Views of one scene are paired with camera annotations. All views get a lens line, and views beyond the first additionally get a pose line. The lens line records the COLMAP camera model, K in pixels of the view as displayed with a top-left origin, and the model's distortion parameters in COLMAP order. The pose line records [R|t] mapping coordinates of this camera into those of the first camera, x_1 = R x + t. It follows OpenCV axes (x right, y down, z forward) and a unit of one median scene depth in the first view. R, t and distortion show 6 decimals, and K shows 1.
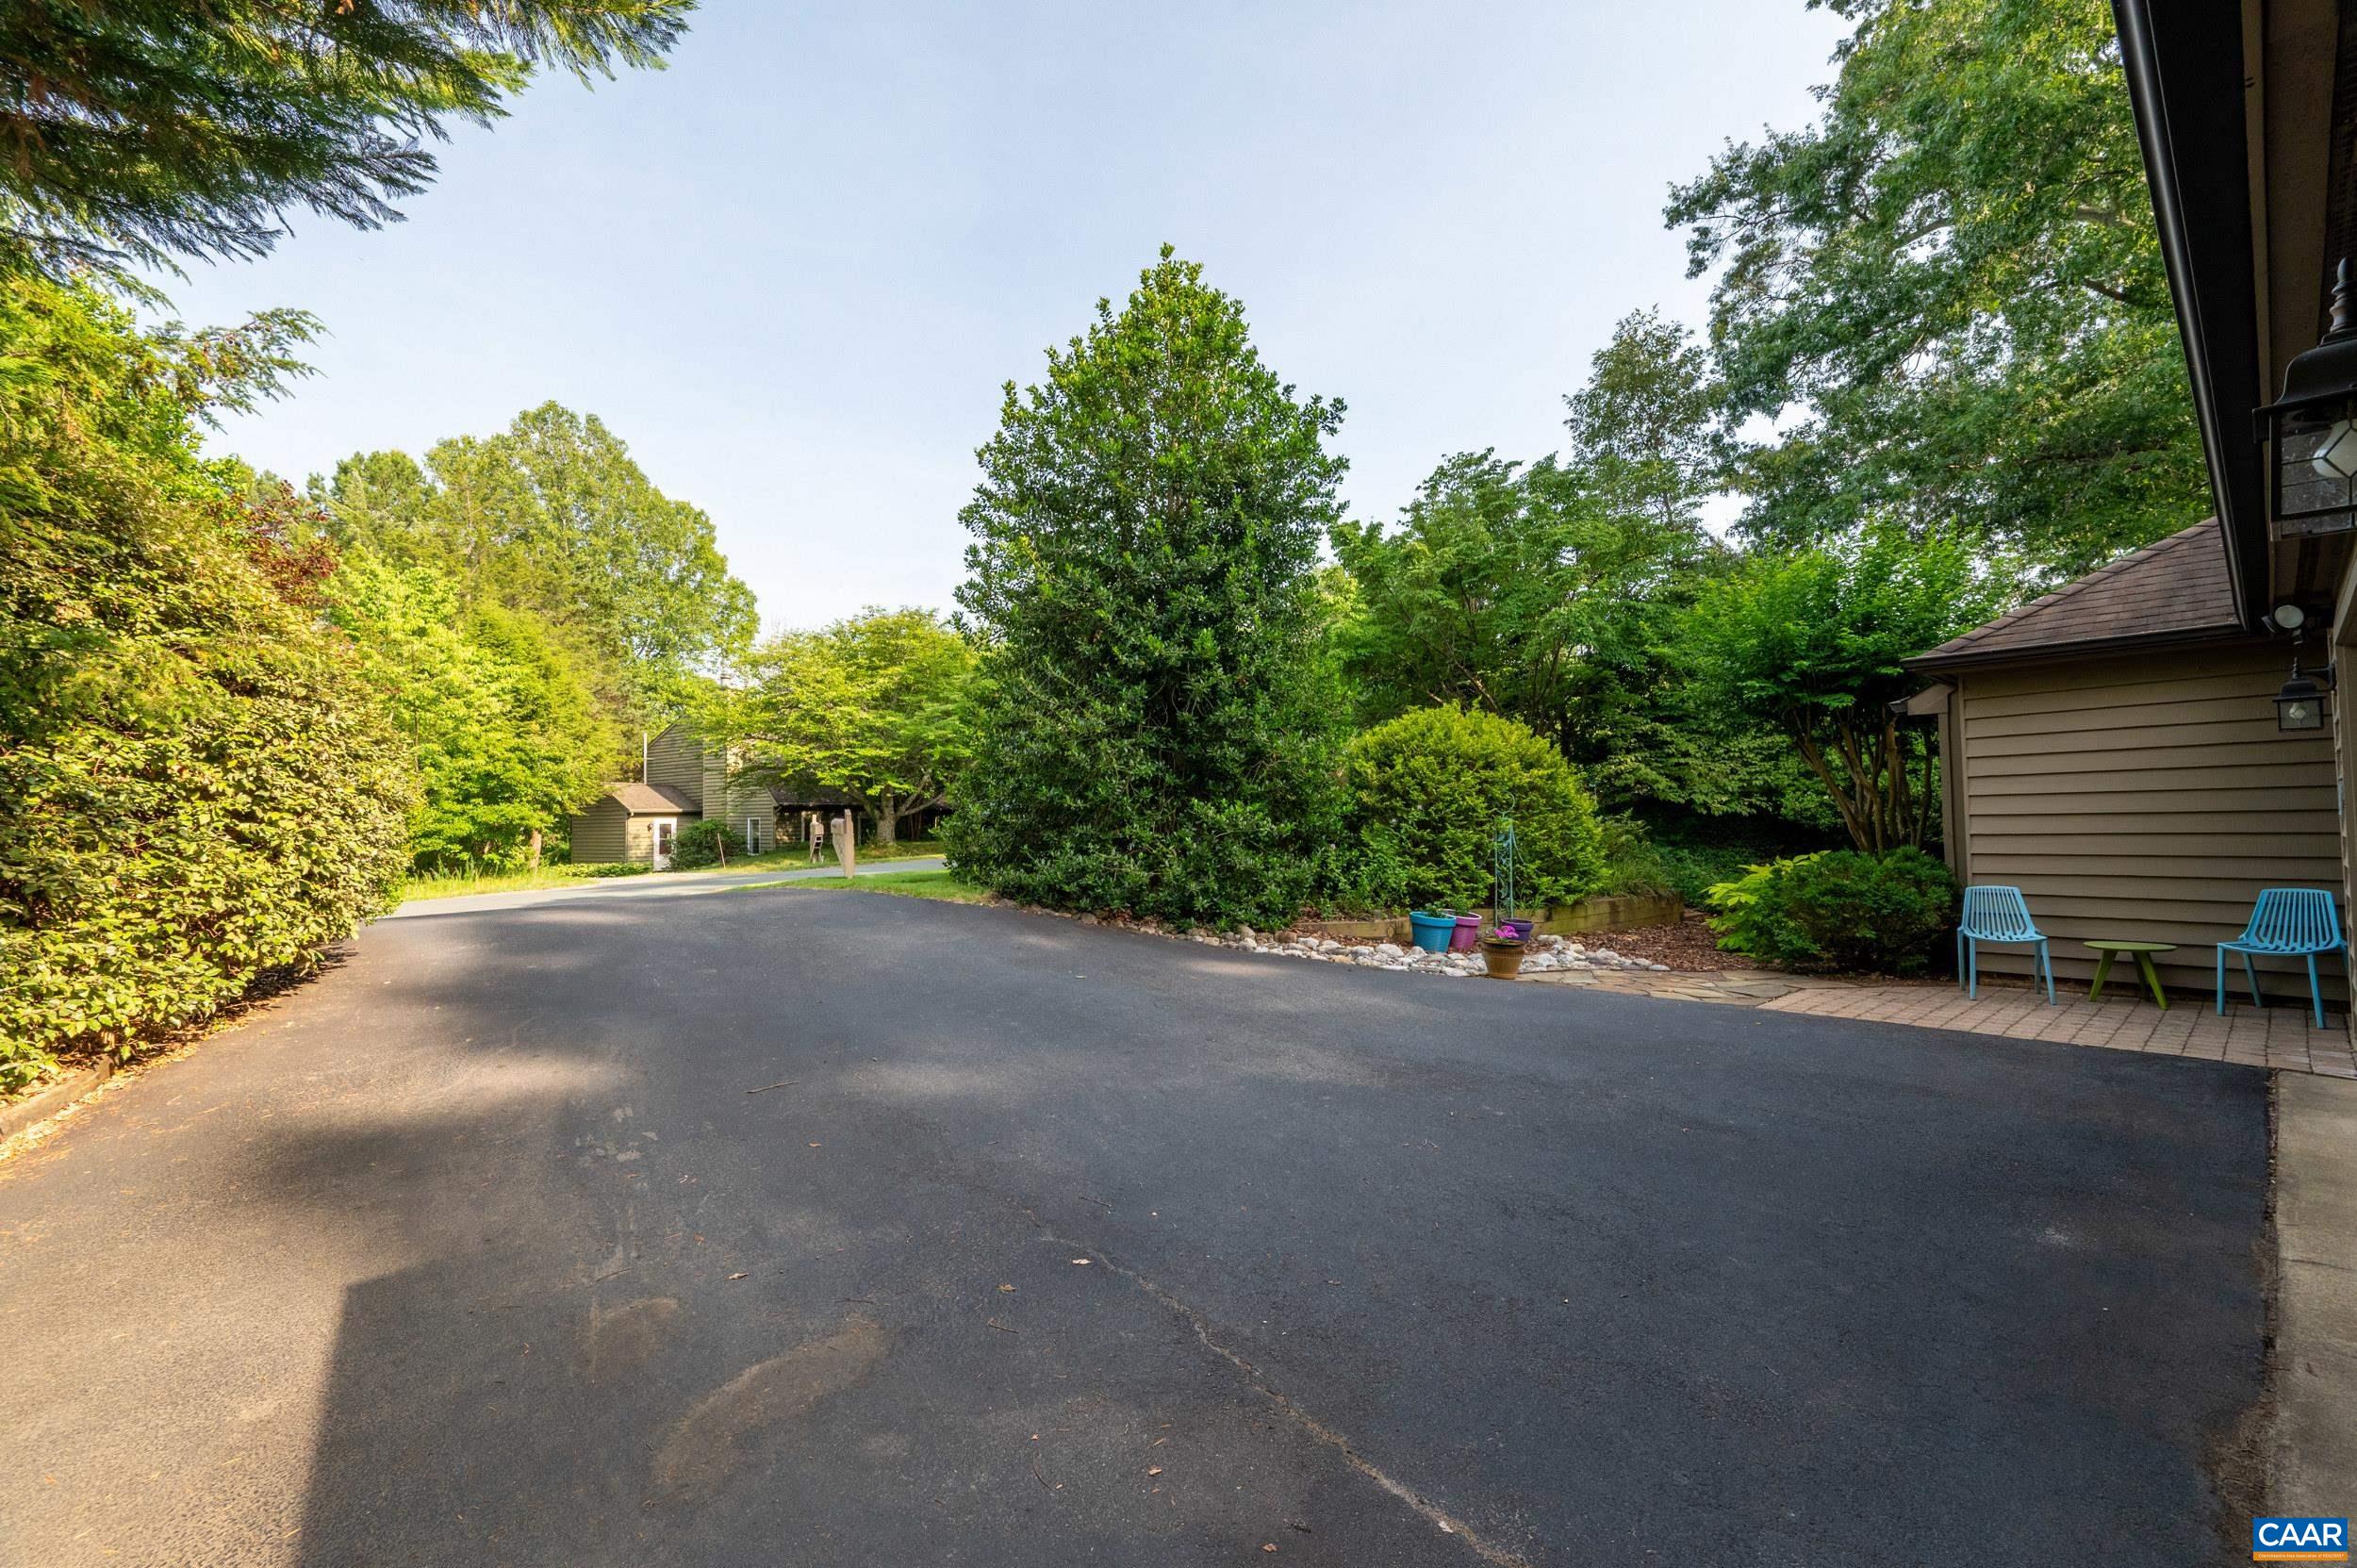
lens RADIAL K [[933.2, 0, 1178.5], [0, 933.2, 784.0], [0, 0, 1]] dist [-0.000109, -0.000011]
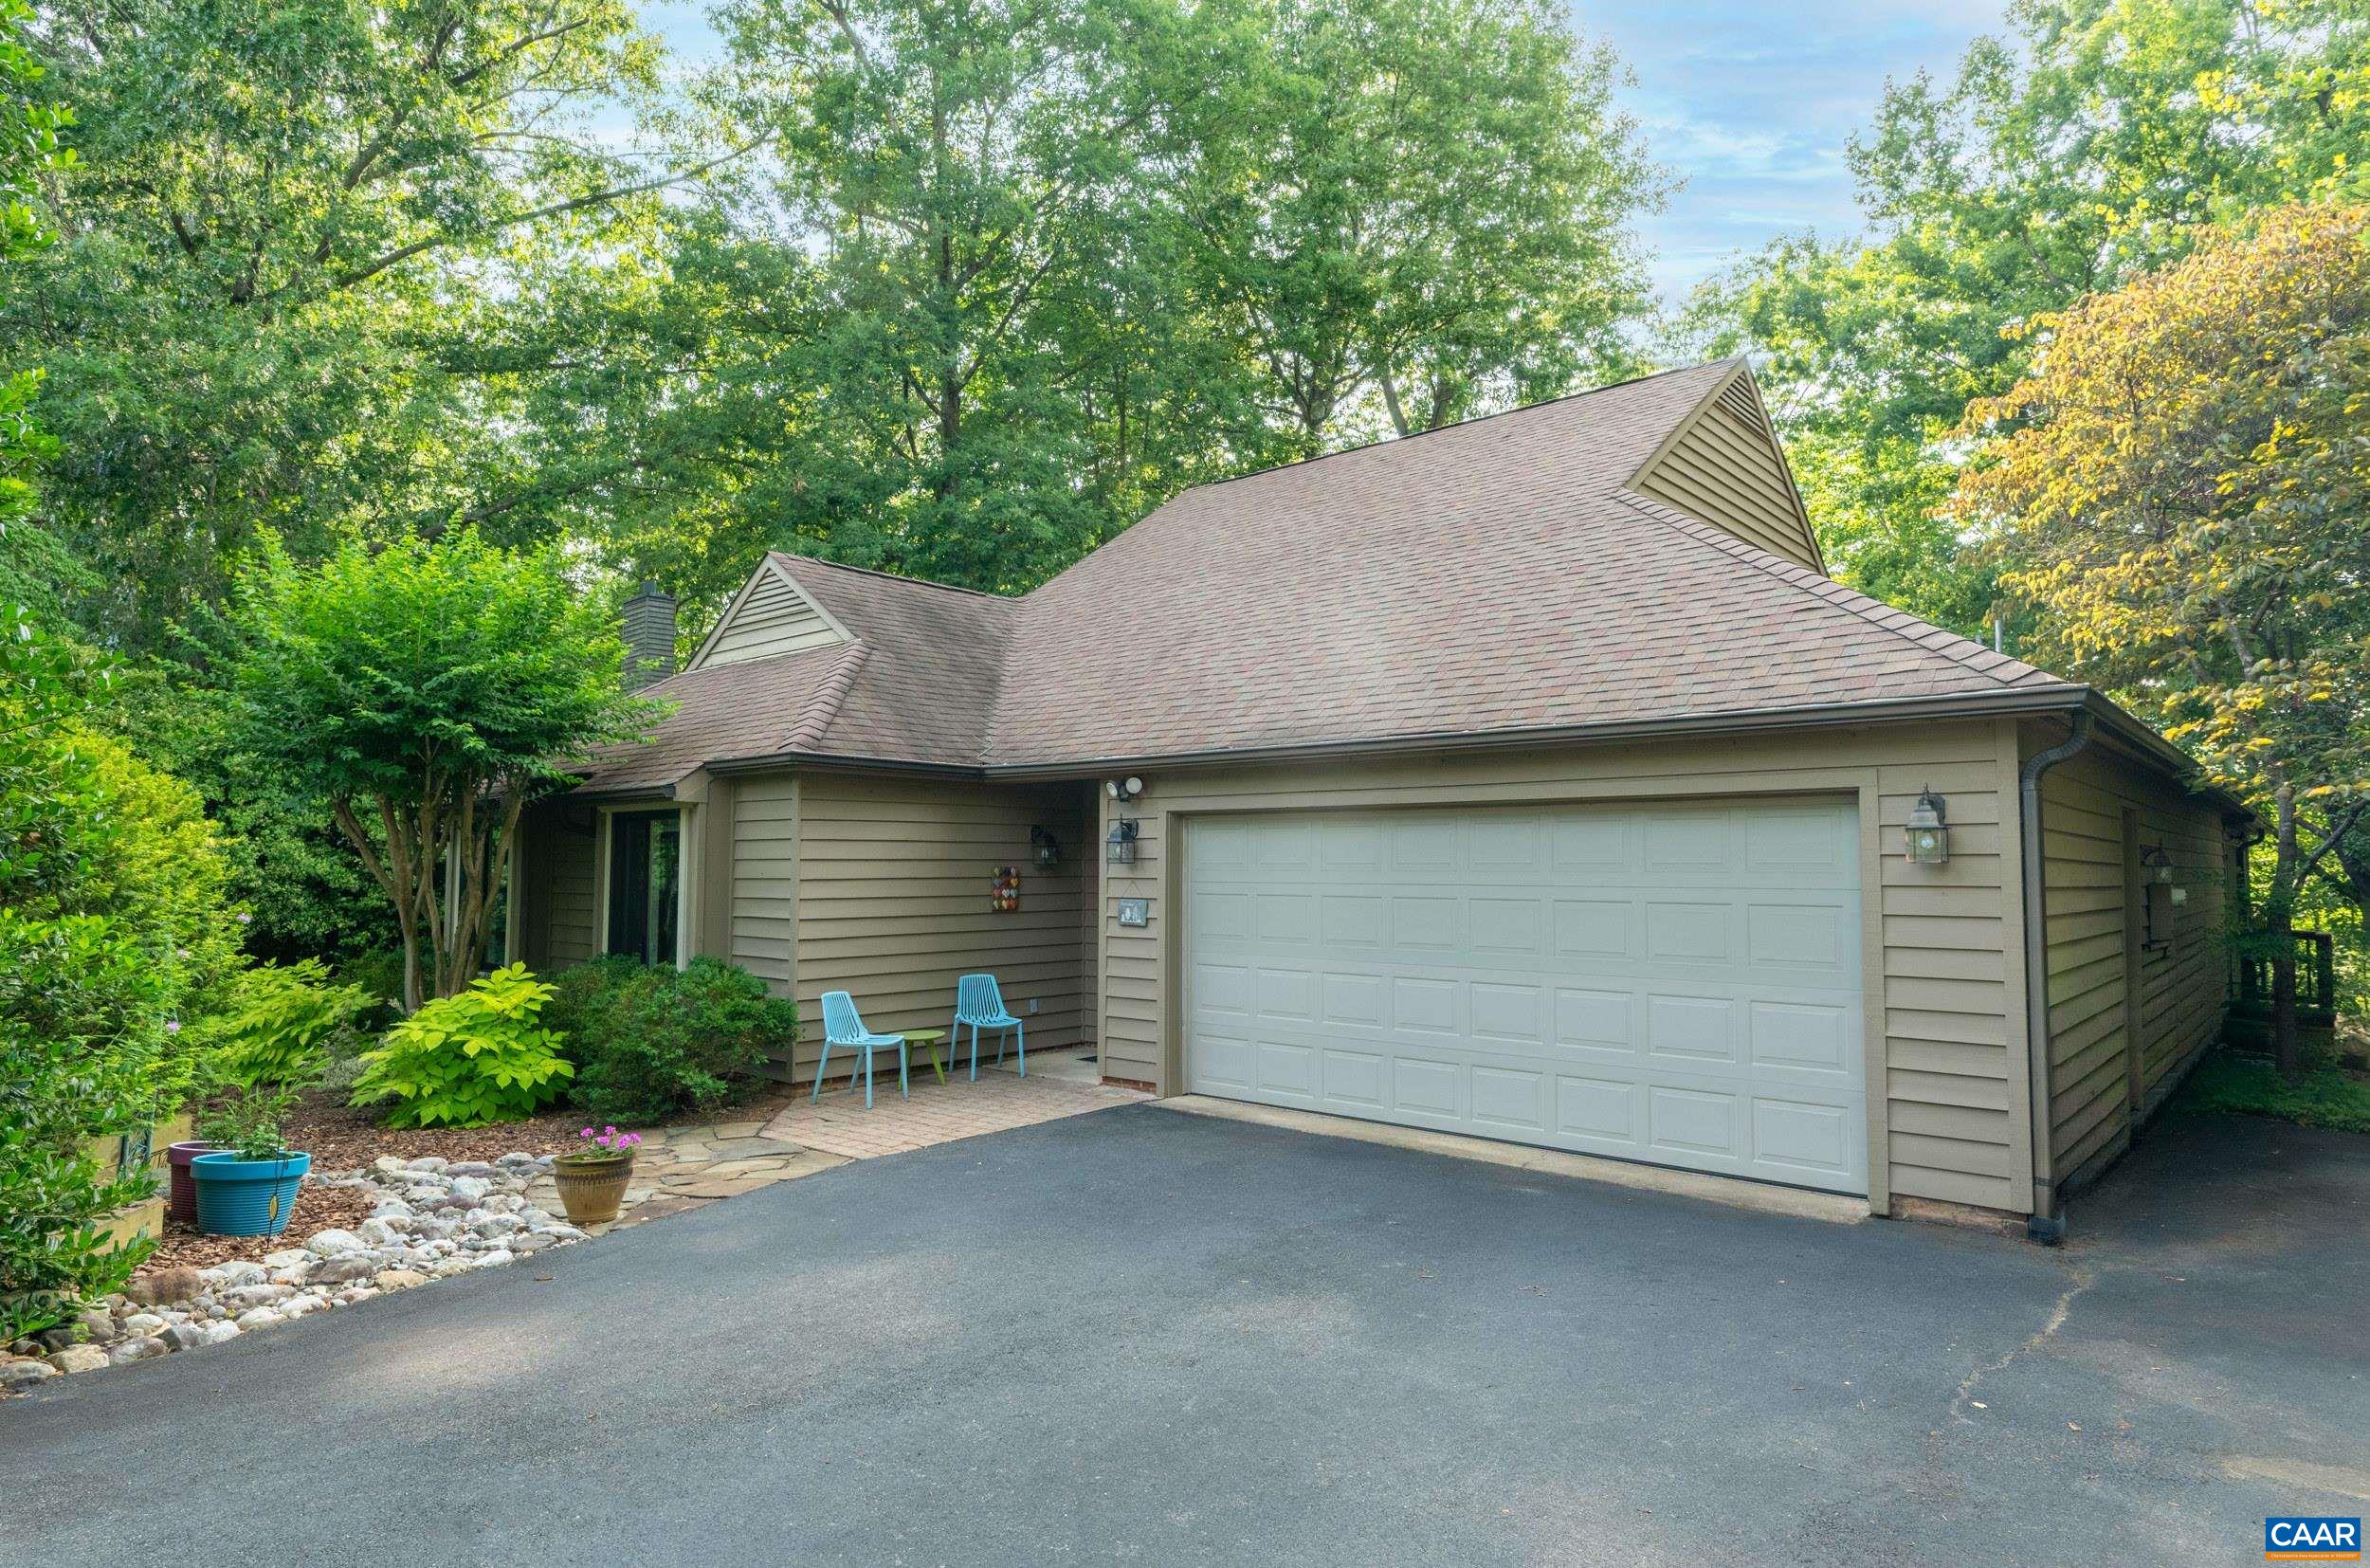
lens RADIAL K [[1337.0, 0, 1197.4], [0, 1337.0, 783.1], [0, 0, 1]] dist [-0.002283, -0.000023]
pose [[-0.152662, 0.074835, 0.985441, -1.333602], [-0.040039, 0.995842, -0.081827, -0.023666], [-0.987467, -0.051948, -0.149031, 1.891119]]
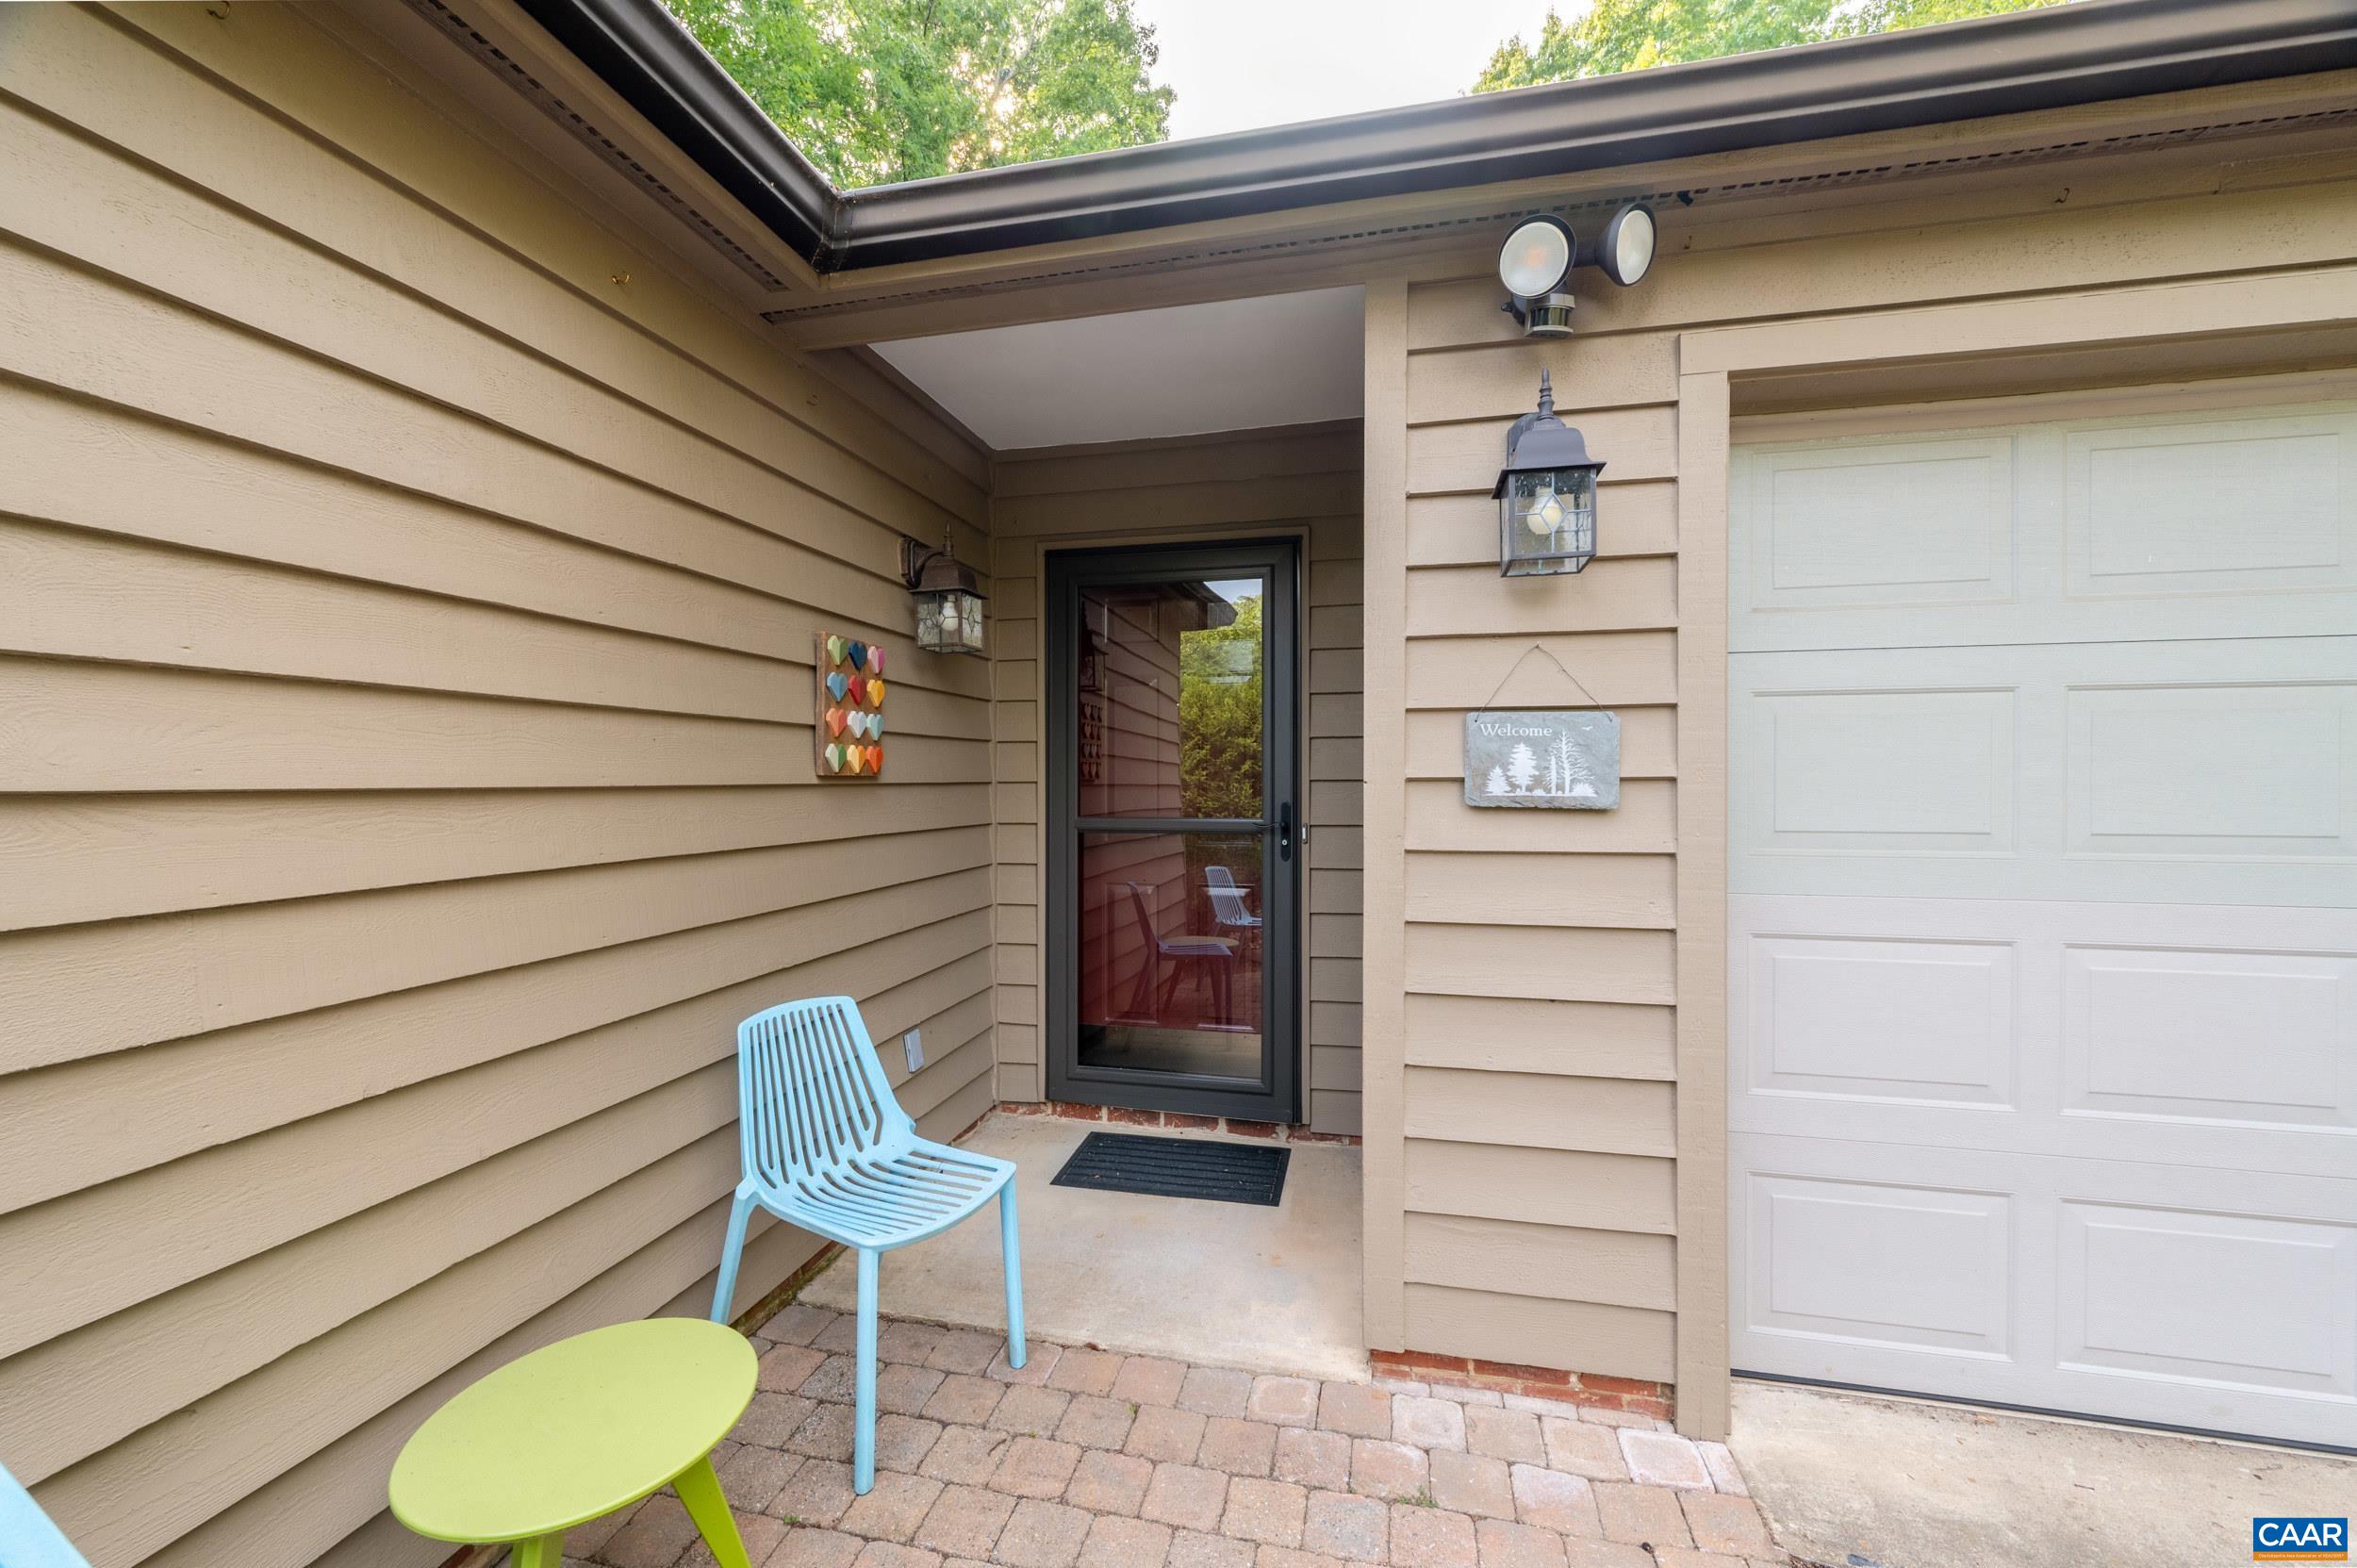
lens RADIAL K [[933.2, 0, 1178.5], [0, 933.2, 784.0], [0, 0, 1]] dist [-0.000109, -0.000011]
pose [[-0.598583, 0.016360, 0.800894, 1.571085], [-0.023327, 0.999011, -0.037841, 0.074840], [-0.800721, -0.041334, -0.597609, 2.105397]]
